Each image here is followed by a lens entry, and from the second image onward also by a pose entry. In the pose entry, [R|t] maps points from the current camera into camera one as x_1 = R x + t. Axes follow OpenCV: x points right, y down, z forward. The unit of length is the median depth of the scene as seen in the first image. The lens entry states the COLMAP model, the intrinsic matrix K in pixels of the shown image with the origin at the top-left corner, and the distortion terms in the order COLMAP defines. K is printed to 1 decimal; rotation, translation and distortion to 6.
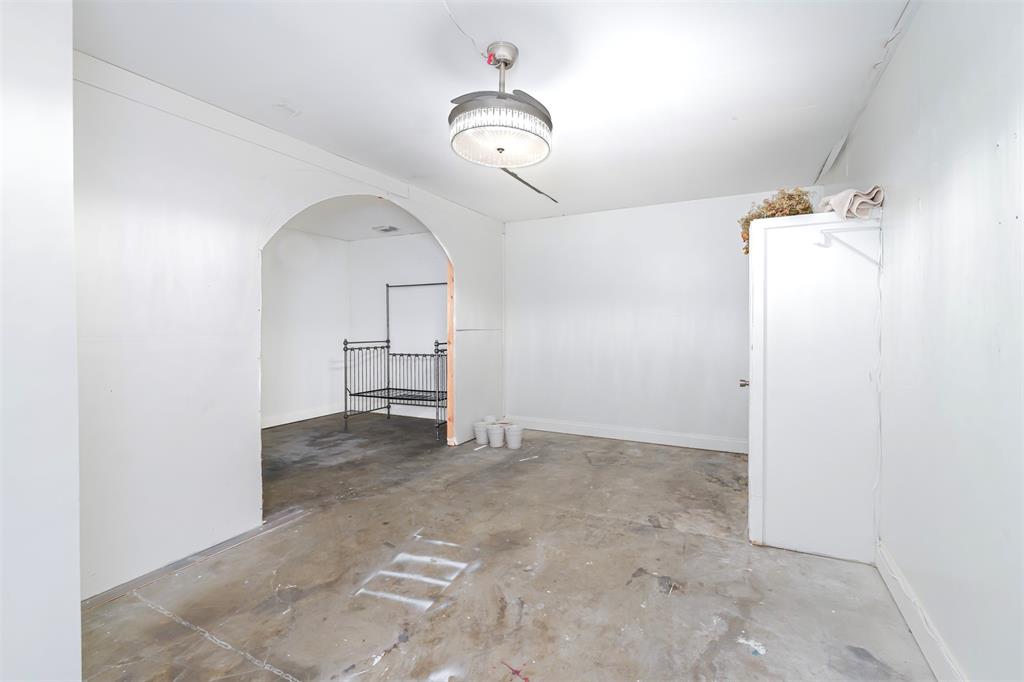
lens RADIAL K [[440.3, 0, 540.3], [0, 440.3, 337.2], [0, 0, 1]] dist [-0.000523, -0.000003]
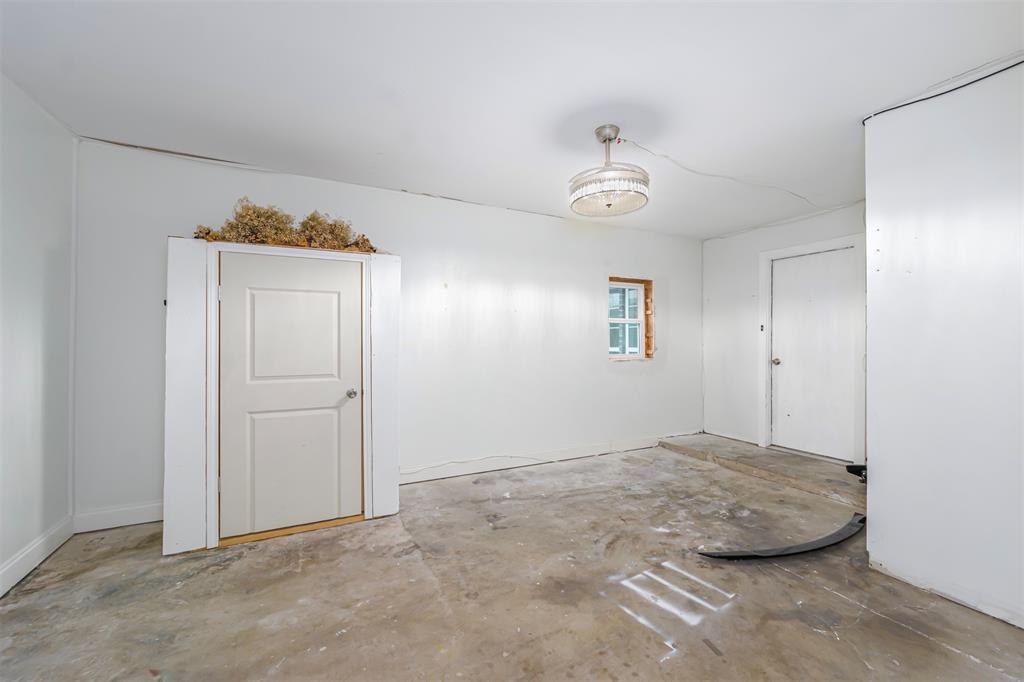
lens RADIAL K [[424.7, 0, 514.8], [0, 424.7, 336.5], [0, 0, 1]] dist [-0.001269, -0.000240]
pose [[-0.793850, 0.006902, 0.608075, -0.487808], [0.017871, 0.999769, 0.011983, -0.037667], [-0.607852, 0.020379, -0.793789, 1.650488]]
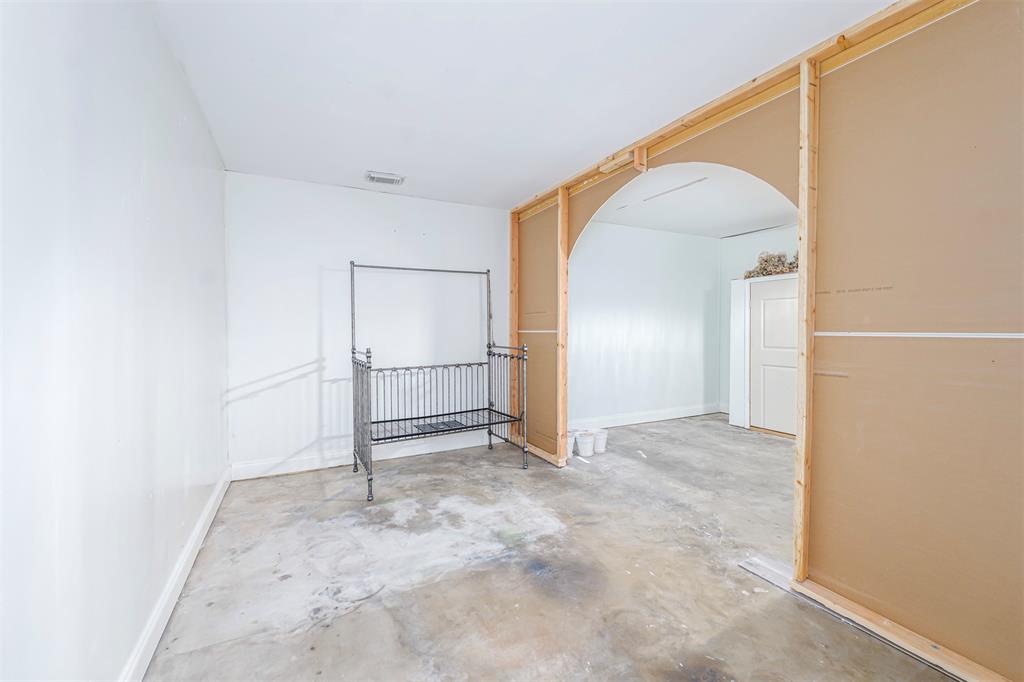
lens RADIAL K [[424.7, 0, 514.8], [0, 424.7, 336.5], [0, 0, 1]] dist [-0.001269, -0.000240]
pose [[0.603434, -0.011080, 0.797336, -1.563556], [0.024014, 0.999702, -0.004282, -0.005878], [-0.797051, 0.021731, 0.603521, 0.985226]]
